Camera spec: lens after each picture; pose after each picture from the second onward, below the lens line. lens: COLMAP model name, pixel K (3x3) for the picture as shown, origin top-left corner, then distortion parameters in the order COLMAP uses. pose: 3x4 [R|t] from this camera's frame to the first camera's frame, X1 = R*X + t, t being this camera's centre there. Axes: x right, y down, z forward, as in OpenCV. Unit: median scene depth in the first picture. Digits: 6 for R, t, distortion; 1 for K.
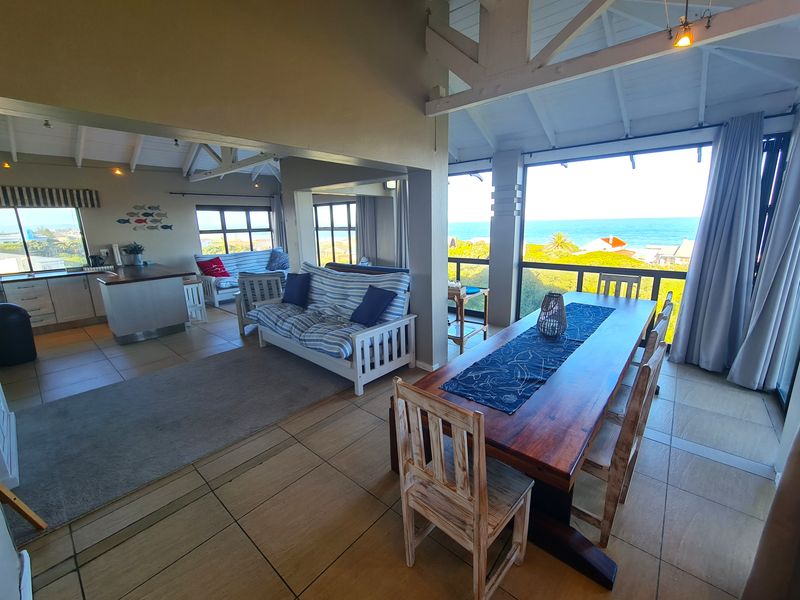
lens RADIAL K [[333.6, 0, 403.4], [0, 333.6, 295.5], [0, 0, 1]] dist [-0.002415, 0.000379]
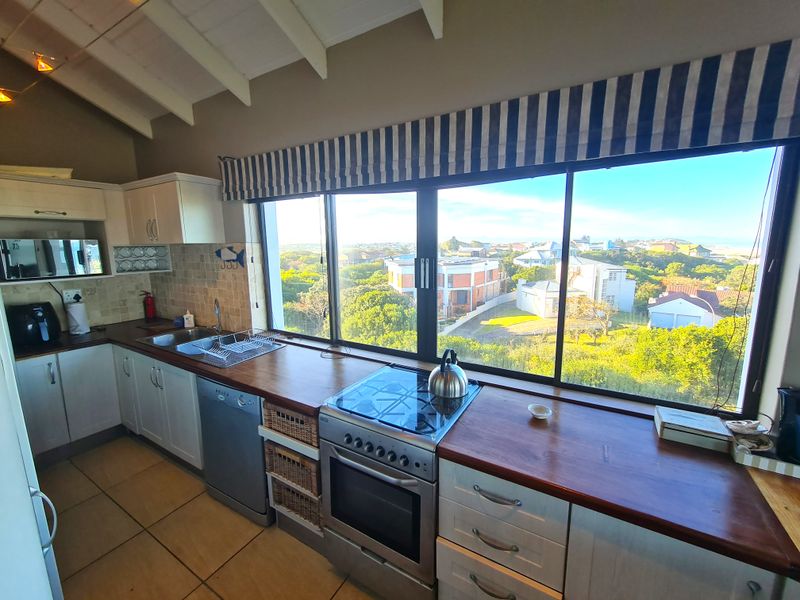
lens RADIAL K [[333.6, 0, 403.4], [0, 333.6, 295.5], [0, 0, 1]] dist [-0.002415, 0.000379]
pose [[0.184912, 0.170695, -0.967818, -0.742867], [-0.207271, 0.969422, 0.131377, -0.139374], [0.960649, 0.176307, 0.214638, 0.678764]]
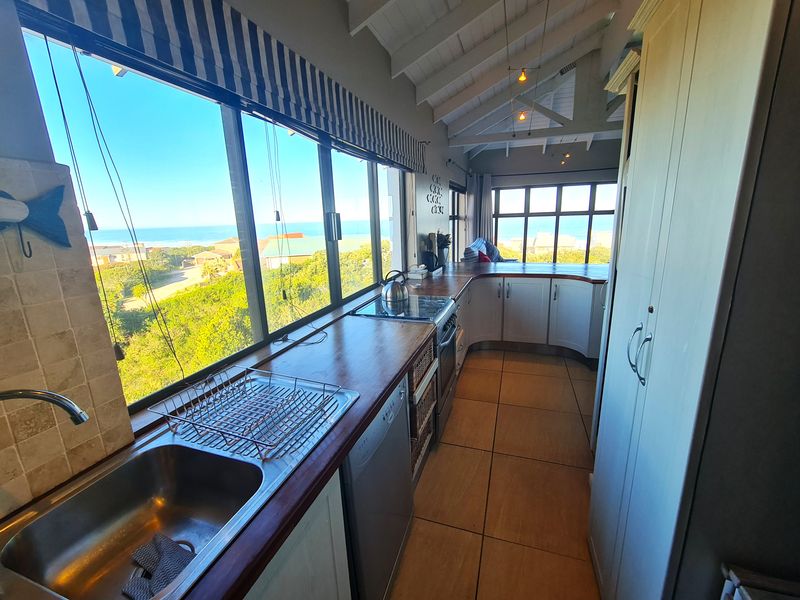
lens RADIAL K [[333.6, 0, 403.4], [0, 333.6, 295.5], [0, 0, 1]] dist [-0.002415, 0.000379]
pose [[0.927711, -0.094735, 0.361078, -1.114253], [0.094143, 0.995372, 0.019273, -0.051351], [-0.361233, 0.016113, 0.932336, 0.409486]]
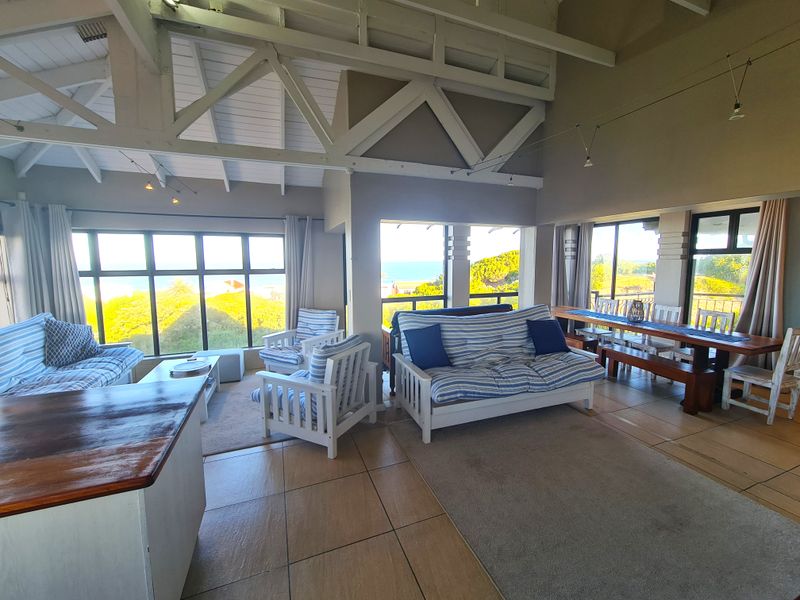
lens RADIAL K [[333.6, 0, 403.4], [0, 333.6, 295.5], [0, 0, 1]] dist [-0.002415, 0.000379]
pose [[0.472470, -0.072747, 0.878339, -0.705845], [0.183935, 0.982782, -0.017543, -0.093386], [-0.861940, 0.169846, 0.477716, 0.467932]]
